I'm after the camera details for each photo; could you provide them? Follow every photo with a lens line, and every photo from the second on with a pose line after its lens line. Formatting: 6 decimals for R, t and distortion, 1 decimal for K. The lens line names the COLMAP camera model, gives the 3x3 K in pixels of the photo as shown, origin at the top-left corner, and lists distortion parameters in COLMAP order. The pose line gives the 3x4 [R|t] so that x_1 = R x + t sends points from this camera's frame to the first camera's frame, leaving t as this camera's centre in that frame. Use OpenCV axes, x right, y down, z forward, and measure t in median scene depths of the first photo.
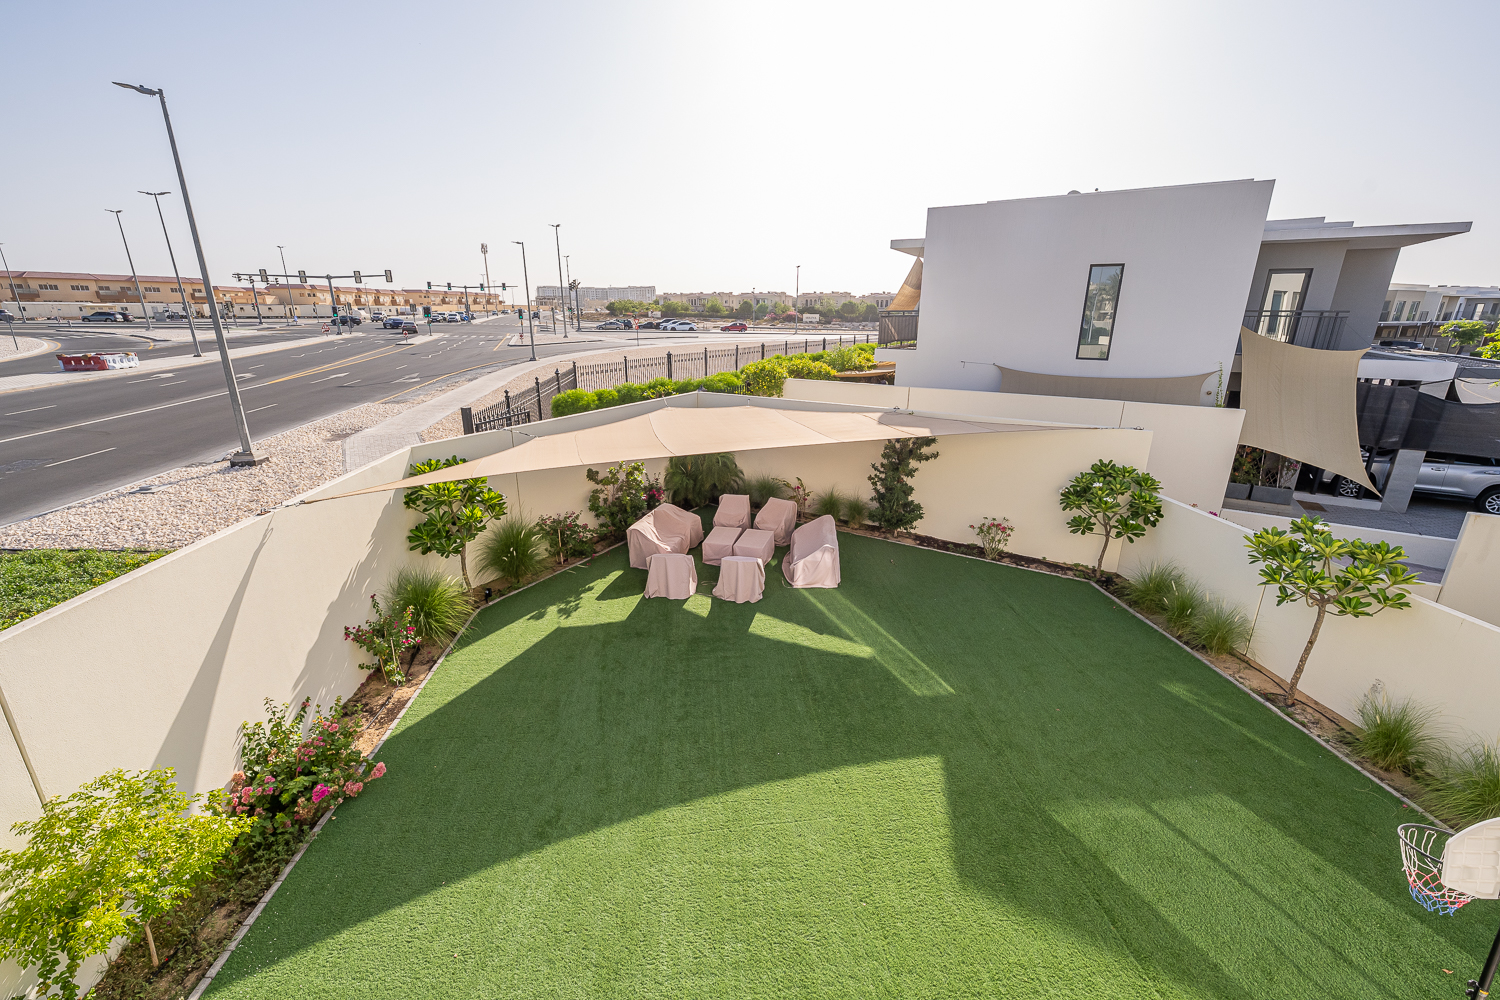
lens RADIAL K [[597.7, 0, 753.2], [0, 597.7, 495.7], [0, 0, 1]] dist [0.000491, 0.000146]
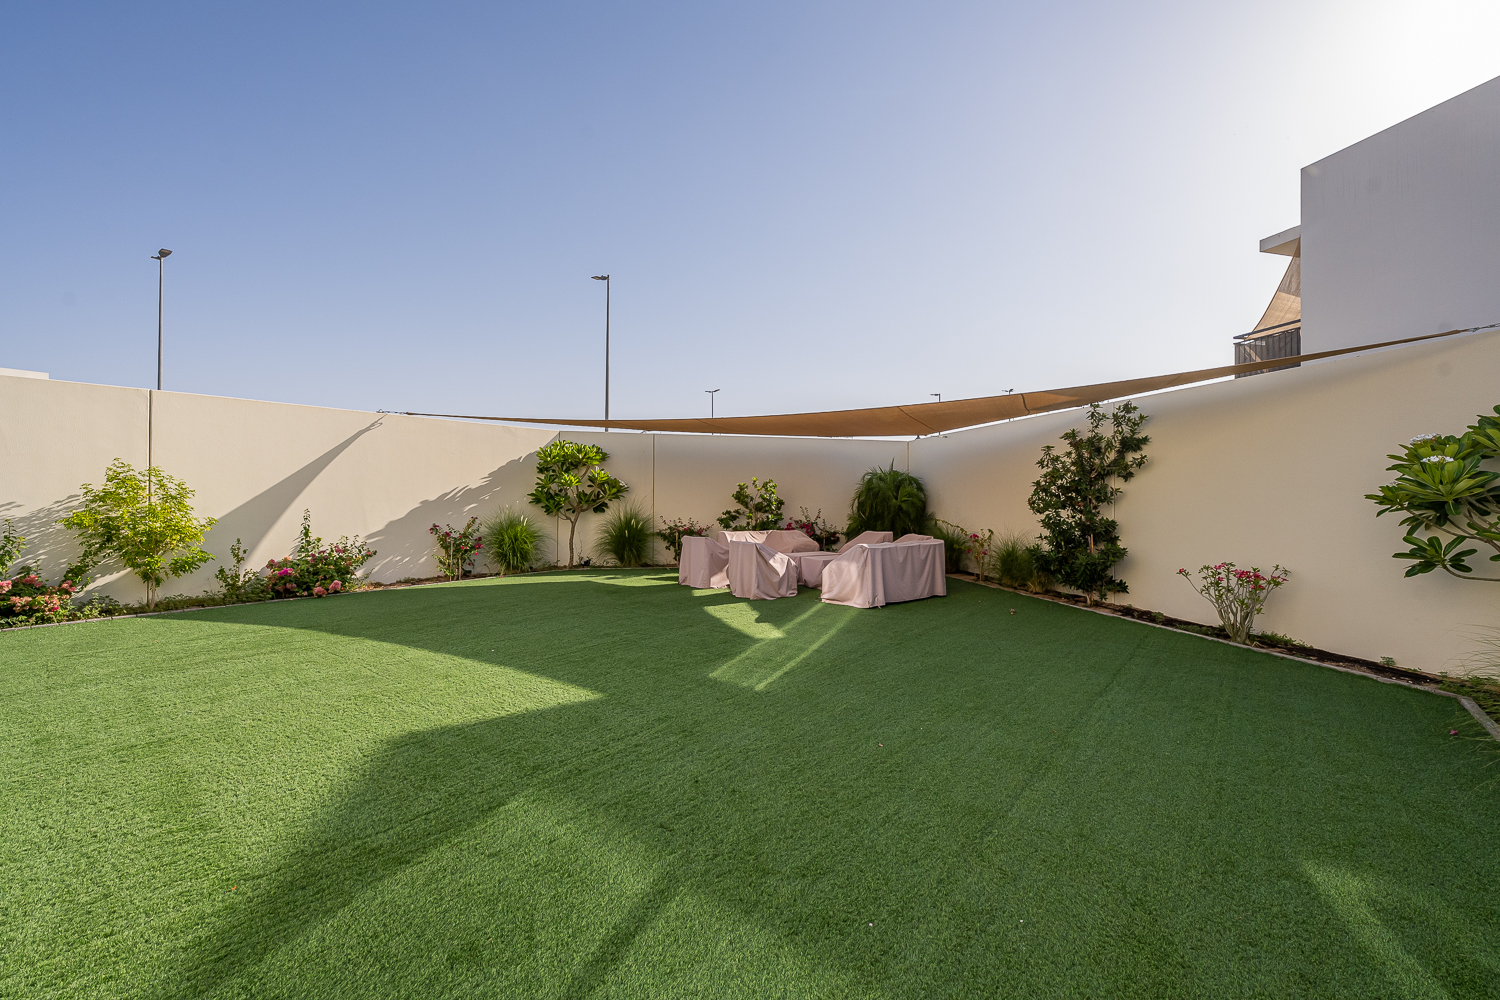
lens RADIAL K [[597.7, 0, 744.8], [0, 597.7, 488.5], [0, 0, 1]] dist [0.000491, 0.000146]
pose [[0.687924, -0.014040, -0.725646, 0.466254], [-0.217281, 0.949973, -0.224367, 0.176512], [0.692495, 0.312017, 0.650459, 0.352622]]
